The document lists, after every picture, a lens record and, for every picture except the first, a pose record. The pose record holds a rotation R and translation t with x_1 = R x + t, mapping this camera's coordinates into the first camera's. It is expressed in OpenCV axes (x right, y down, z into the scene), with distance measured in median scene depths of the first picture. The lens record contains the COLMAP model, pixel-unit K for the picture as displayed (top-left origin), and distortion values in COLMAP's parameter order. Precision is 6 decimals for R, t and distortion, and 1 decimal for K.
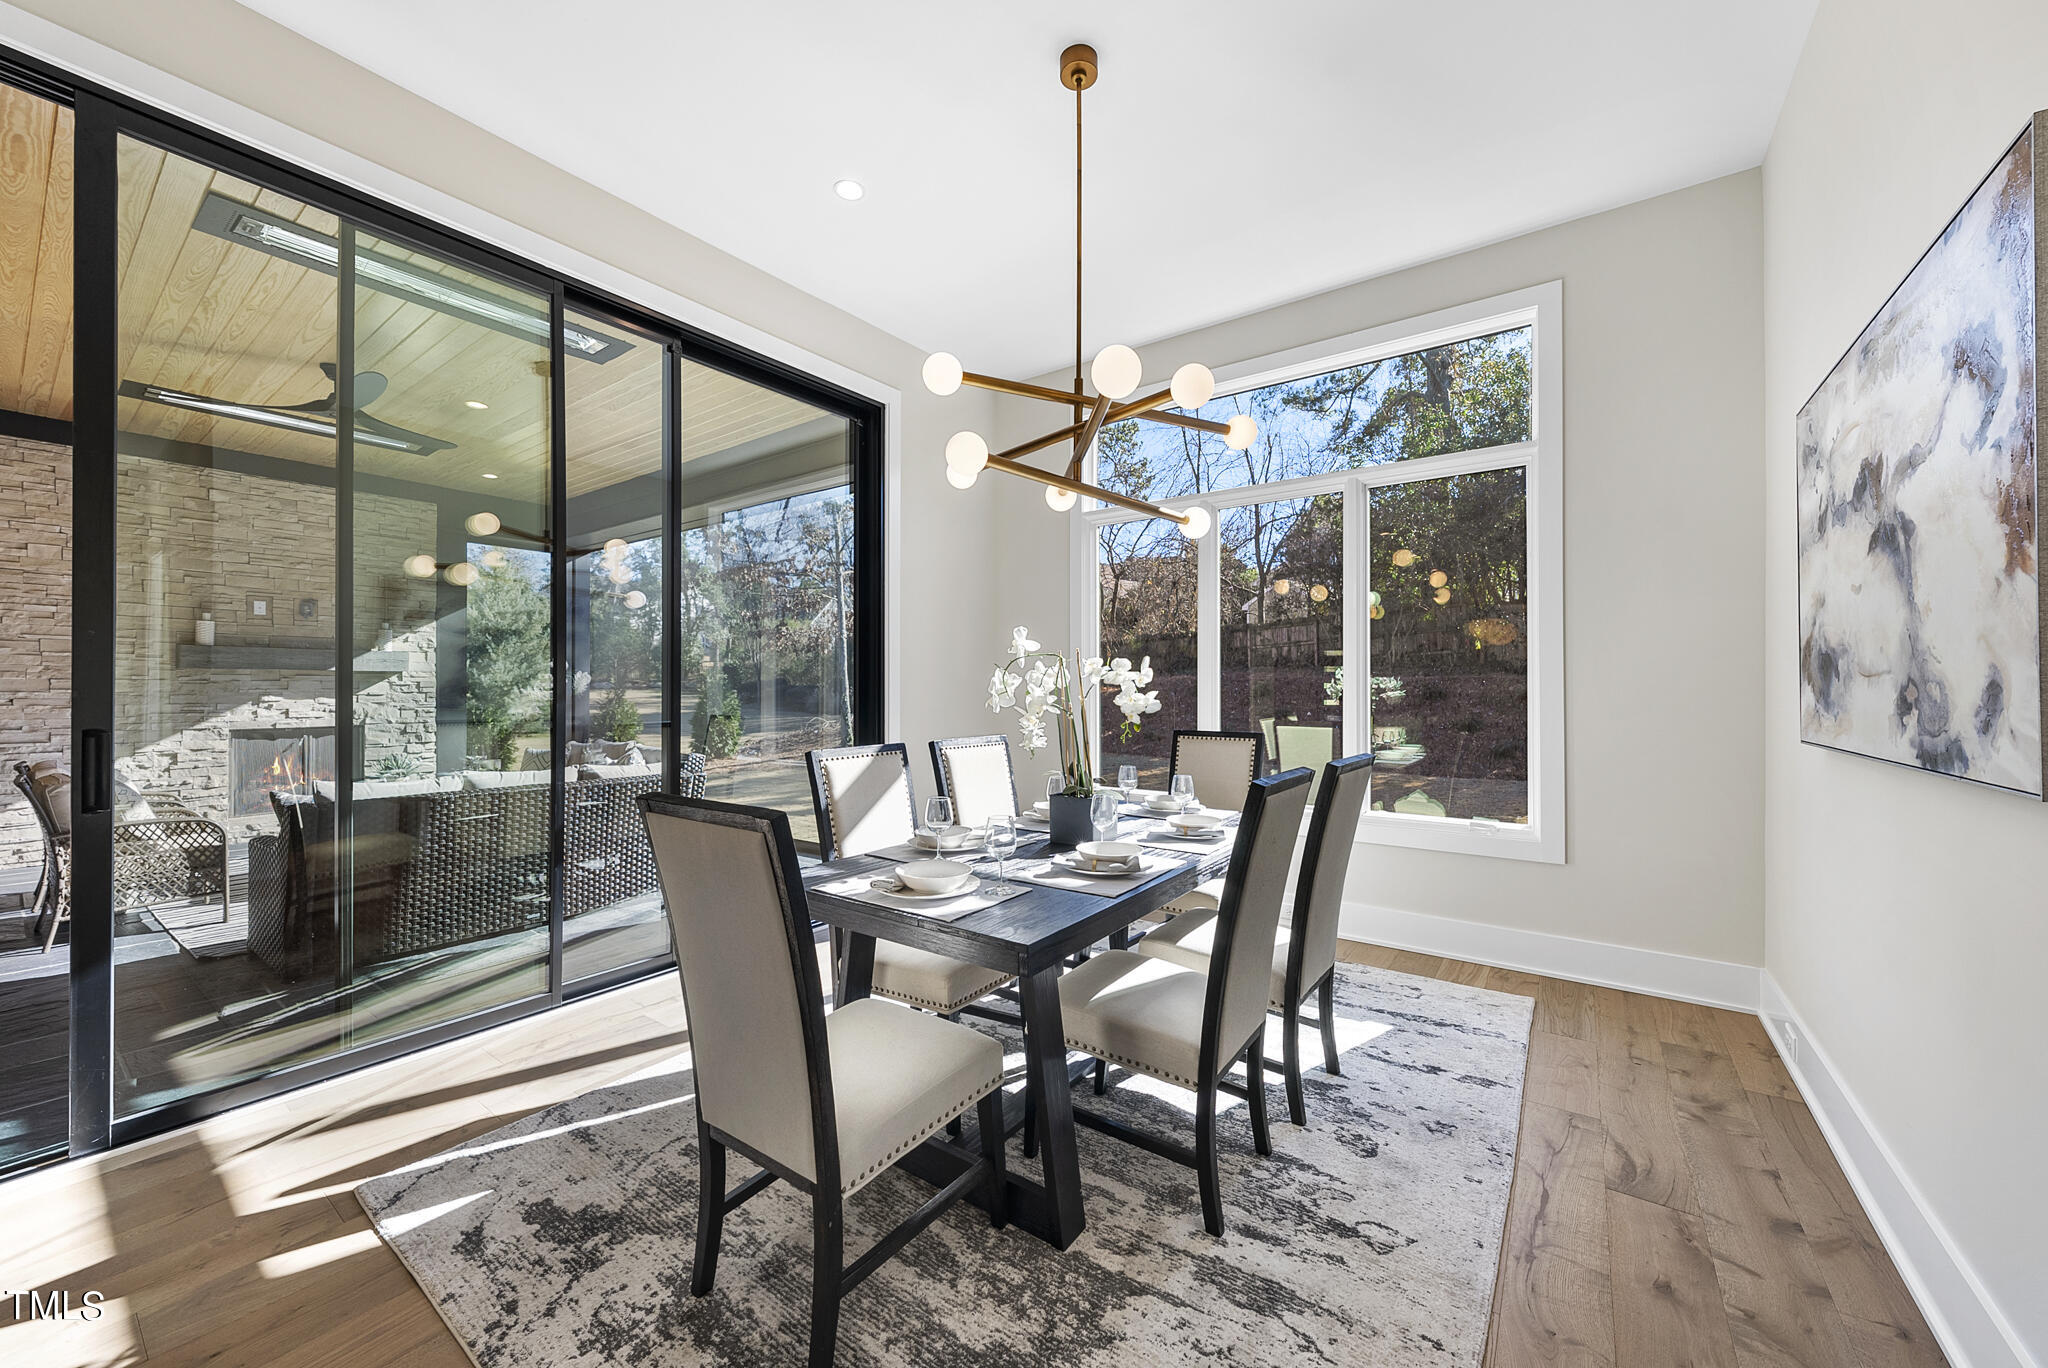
lens RADIAL K [[761.0, 0, 1027.5], [0, 761.0, 681.9], [0, 0, 1]] dist [-0.001089, 0.000018]
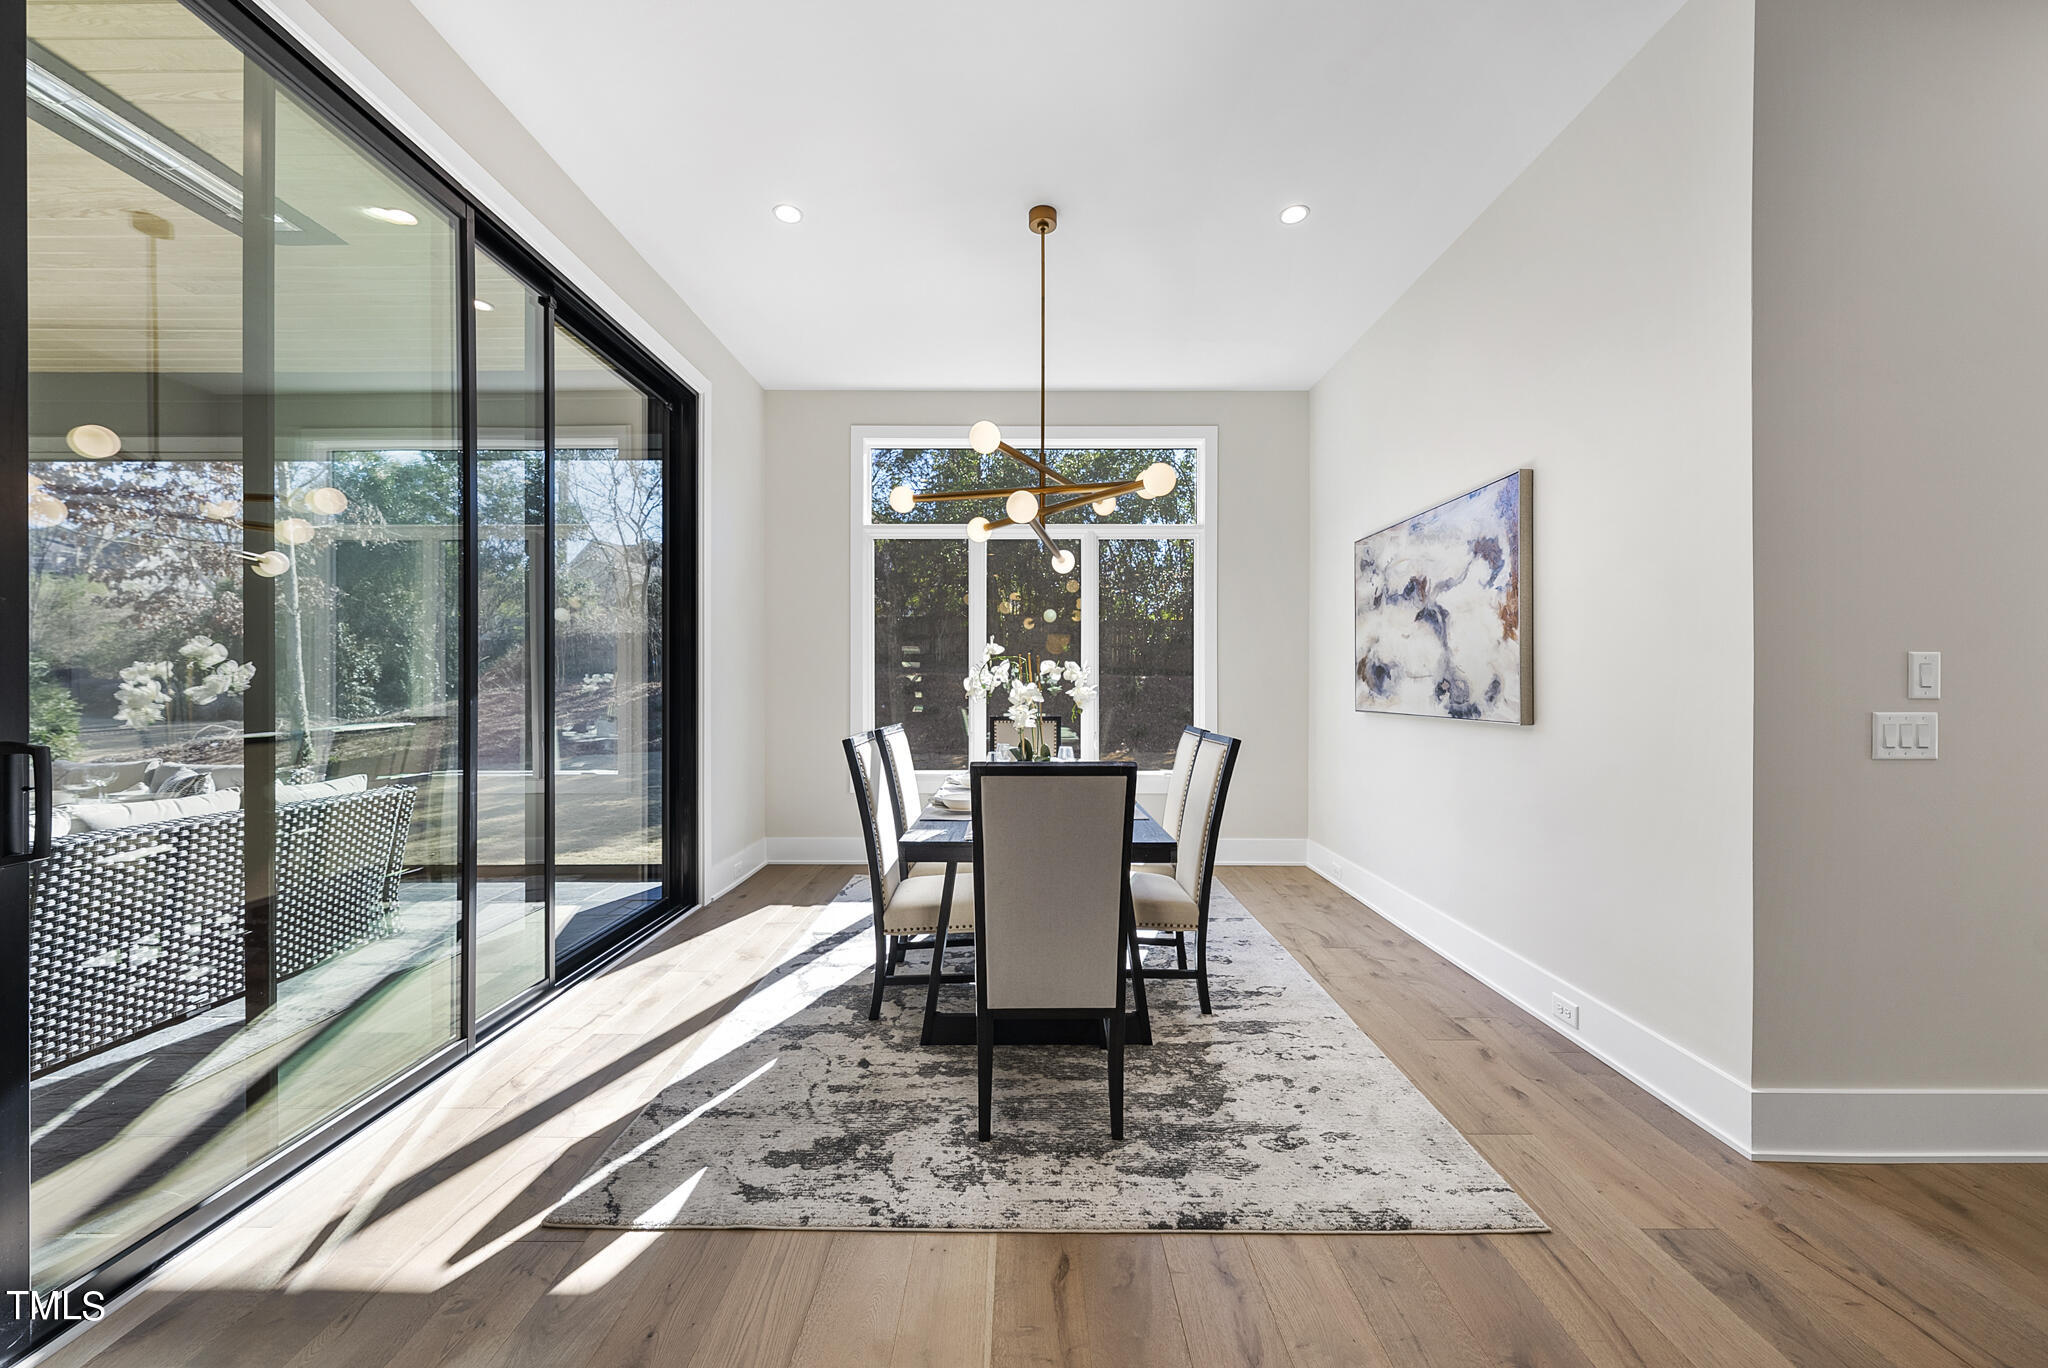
lens RADIAL K [[754.8, 0, 1024.0], [0, 754.8, 684.0], [0, 0, 1]] dist [-0.001072, -0.000218]
pose [[0.812215, -0.000837, 0.583358, -1.036100], [-0.004628, 0.999958, 0.007878, -0.001570], [-0.583340, -0.009098, 0.812177, -0.092613]]
